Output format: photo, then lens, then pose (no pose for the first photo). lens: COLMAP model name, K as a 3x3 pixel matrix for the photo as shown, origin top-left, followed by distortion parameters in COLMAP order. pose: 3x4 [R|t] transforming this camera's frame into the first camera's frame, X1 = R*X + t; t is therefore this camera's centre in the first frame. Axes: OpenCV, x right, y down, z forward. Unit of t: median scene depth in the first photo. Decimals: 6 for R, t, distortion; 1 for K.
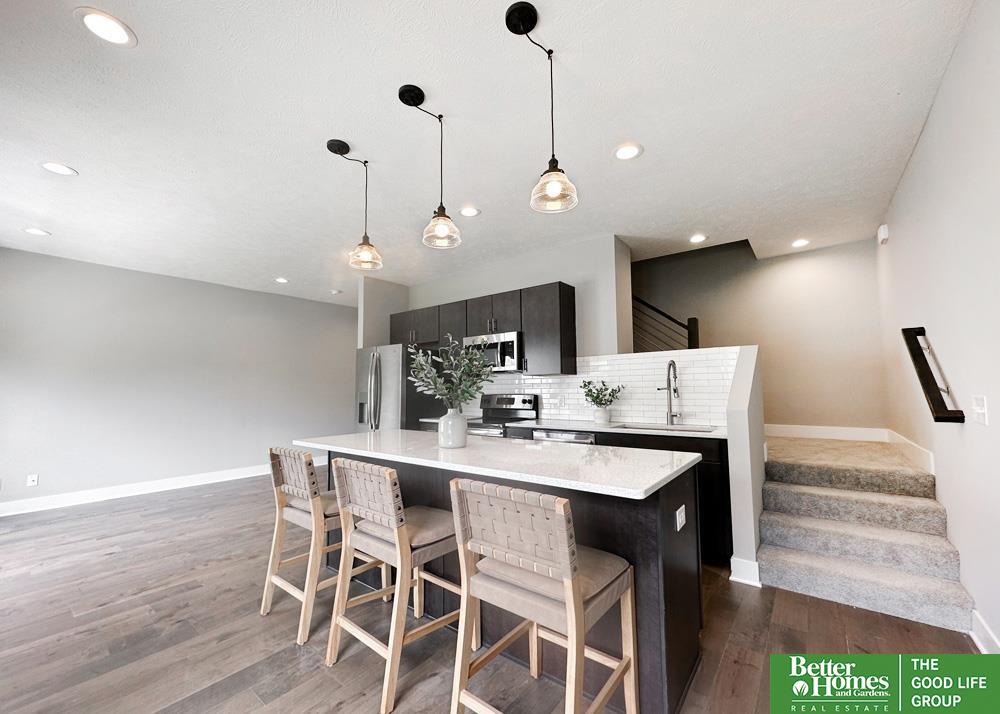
lens RADIAL K [[412.8, 0, 504.8], [0, 412.8, 350.0], [0, 0, 1]] dist [-0.009545, 0.001590]
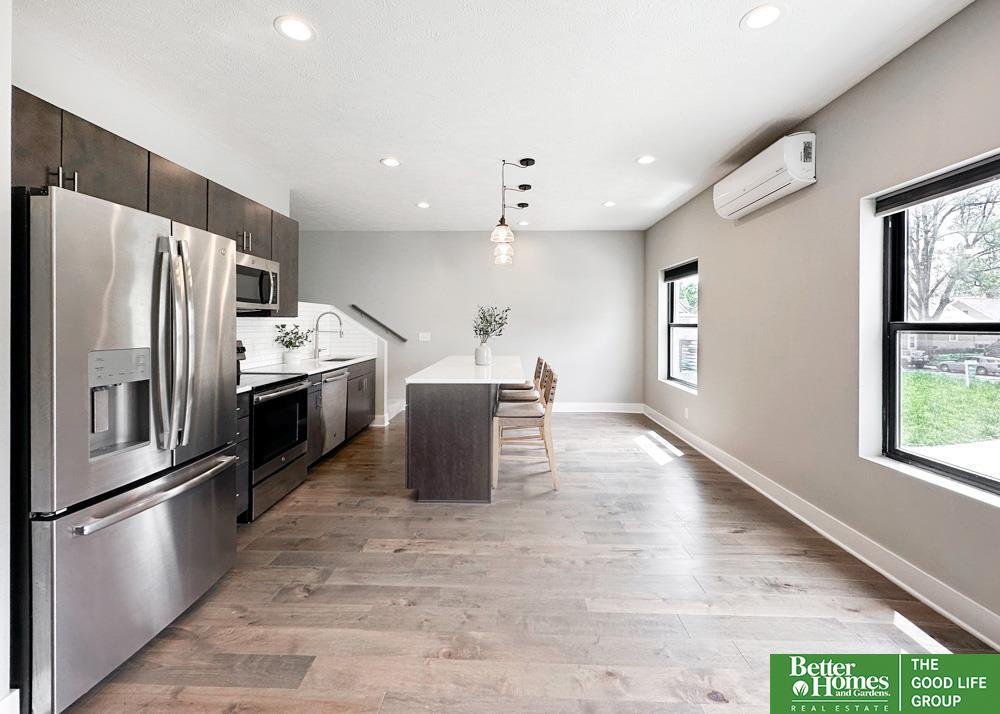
lens RADIAL K [[412.8, 0, 496.4], [0, 412.8, 323.7], [0, 0, 1]] dist [-0.009545, 0.001590]
pose [[-0.581182, 0.011590, 0.813691, -0.892007], [-0.074570, 0.994933, -0.067434, 0.098150], [-0.810350, -0.099869, -0.577373, 1.120272]]
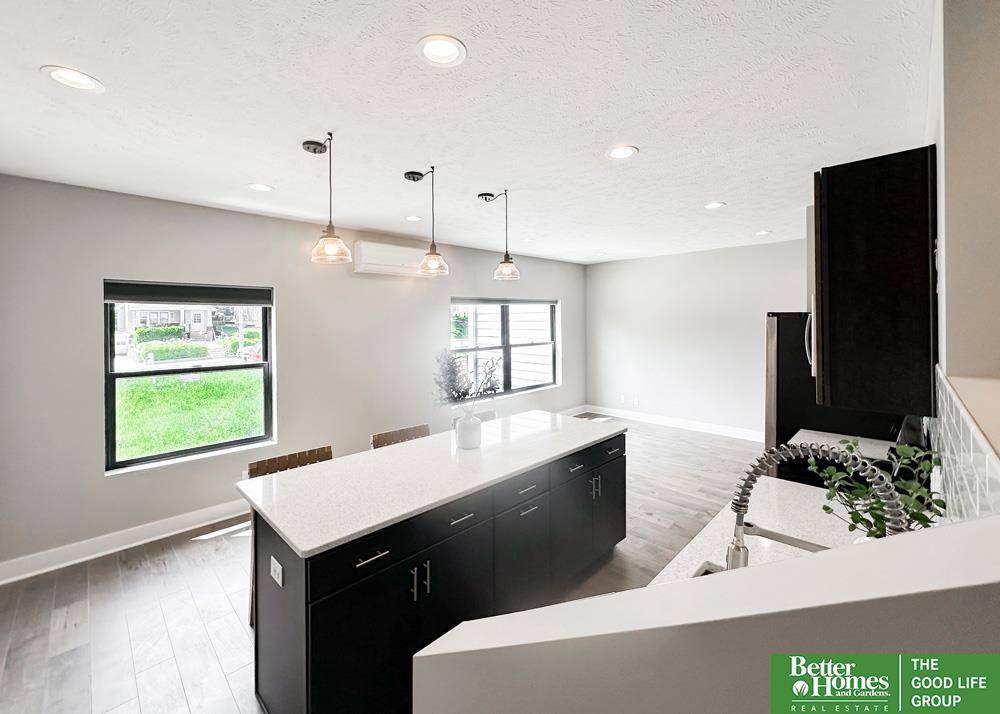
lens RADIAL K [[412.8, 0, 504.5], [0, 412.8, 323.6], [0, 0, 1]] dist [-0.009545, 0.001590]
pose [[-0.121433, 0.008902, -0.992560, 0.514243], [0.107213, 0.994227, -0.004199, -0.037250], [0.986792, -0.106925, -0.121687, 0.723946]]
